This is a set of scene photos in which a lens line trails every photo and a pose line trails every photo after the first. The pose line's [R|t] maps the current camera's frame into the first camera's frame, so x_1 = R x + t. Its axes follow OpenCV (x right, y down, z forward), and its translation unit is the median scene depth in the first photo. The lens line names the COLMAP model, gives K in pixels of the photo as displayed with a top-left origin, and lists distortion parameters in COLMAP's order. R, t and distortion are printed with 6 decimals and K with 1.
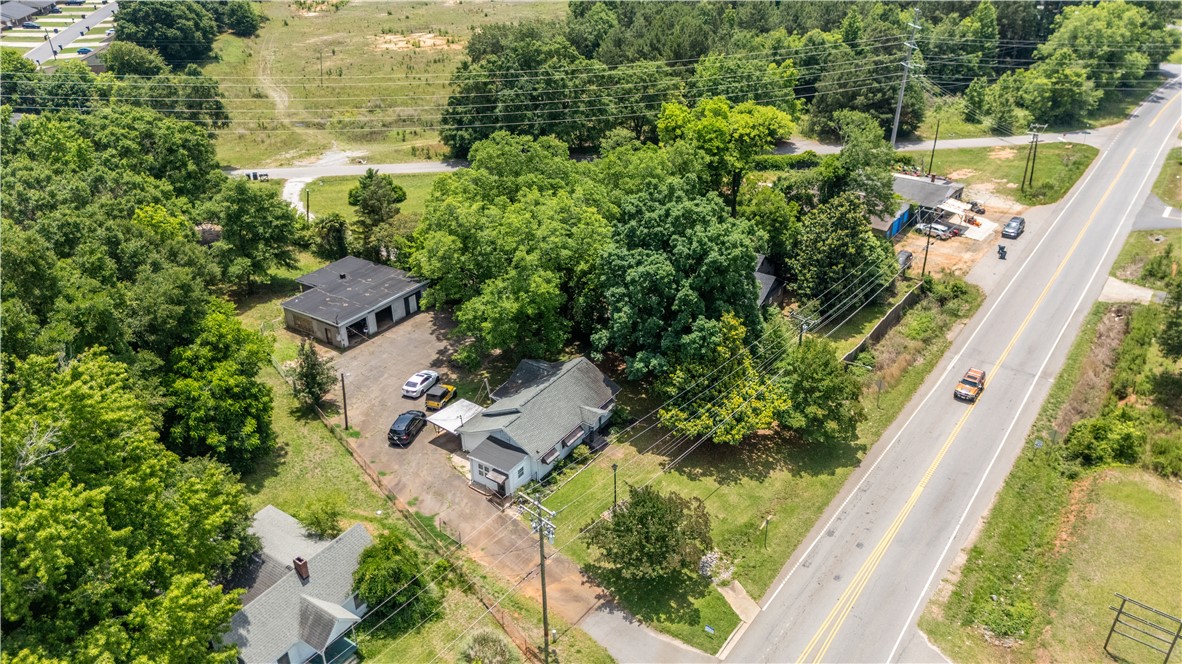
lens RADIAL K [[864.2, 0, 599.1], [0, 864.2, 330.8], [0, 0, 1]] dist [0.040080, -0.010216]
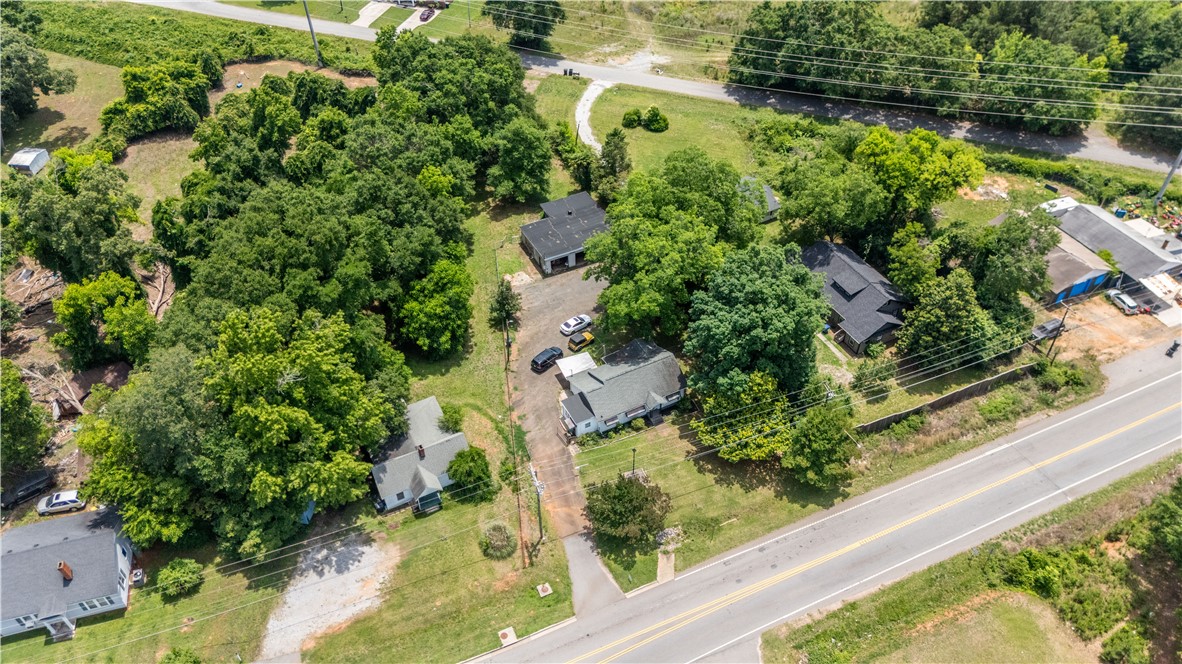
lens RADIAL K [[864.2, 0, 596.9], [0, 864.2, 330.7], [0, 0, 1]] dist [0.040080, -0.010216]
pose [[0.877108, 0.329410, -0.349530, 0.369014], [-0.234250, 0.928714, 0.287431, -0.396906], [0.419297, -0.170231, 0.891747, -0.277710]]
